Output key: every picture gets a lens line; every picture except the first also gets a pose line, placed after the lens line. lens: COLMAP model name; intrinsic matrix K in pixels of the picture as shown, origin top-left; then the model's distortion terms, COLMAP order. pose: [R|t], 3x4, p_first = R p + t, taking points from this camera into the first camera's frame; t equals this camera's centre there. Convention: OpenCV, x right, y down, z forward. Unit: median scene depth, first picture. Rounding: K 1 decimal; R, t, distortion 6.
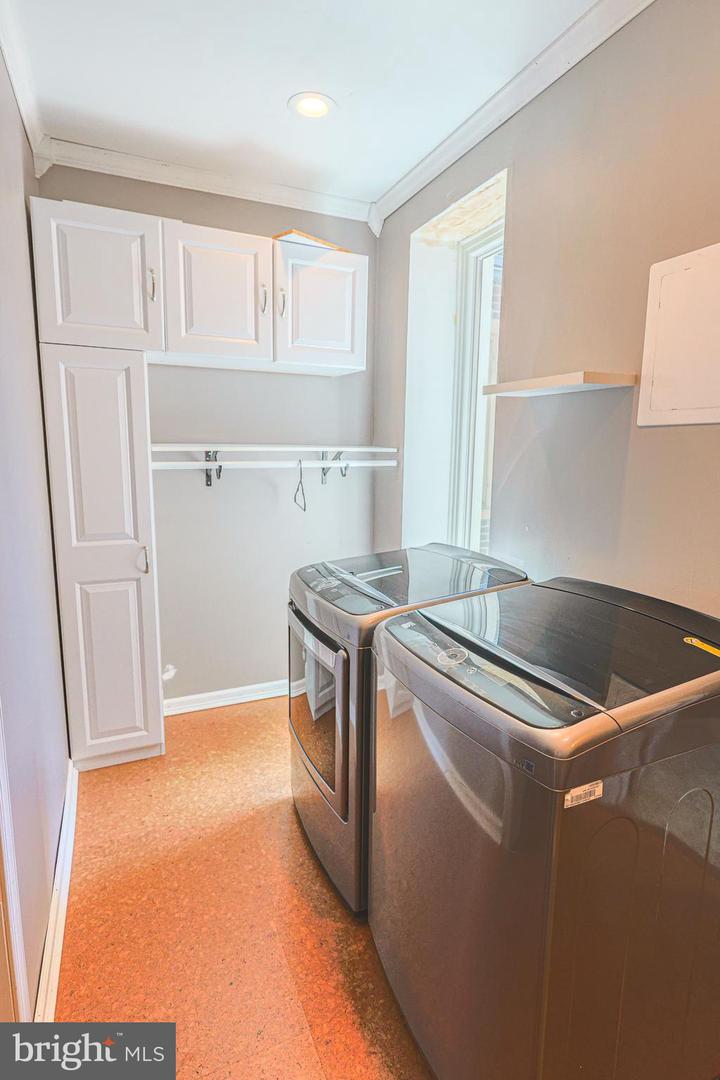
lens RADIAL K [[551.6, 0, 360.0], [0, 551.6, 540.0], [0, 0, 1]] dist [0.014843, 0.001200]
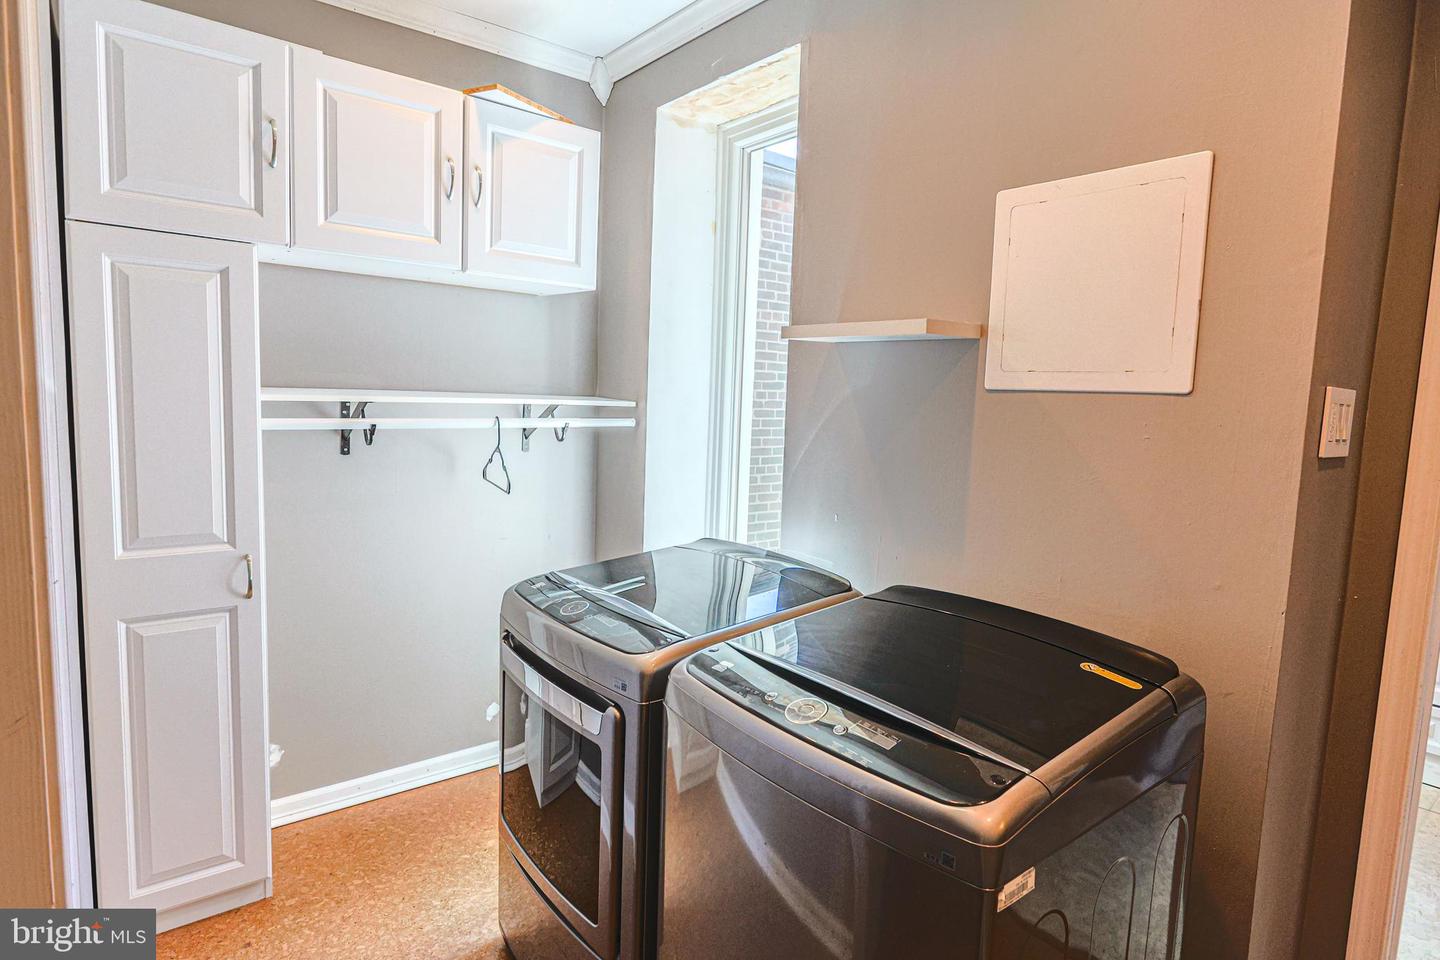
lens RADIAL K [[787.9, 0, 720.0], [0, 787.9, 480.0], [0, 0, 1]] dist [0.013538, -0.000384]
pose [[0.968281, -0.004170, 0.249829, -0.097924], [0.016752, 0.998695, -0.048256, -0.020123], [-0.249302, 0.050910, 0.967087, 0.011834]]
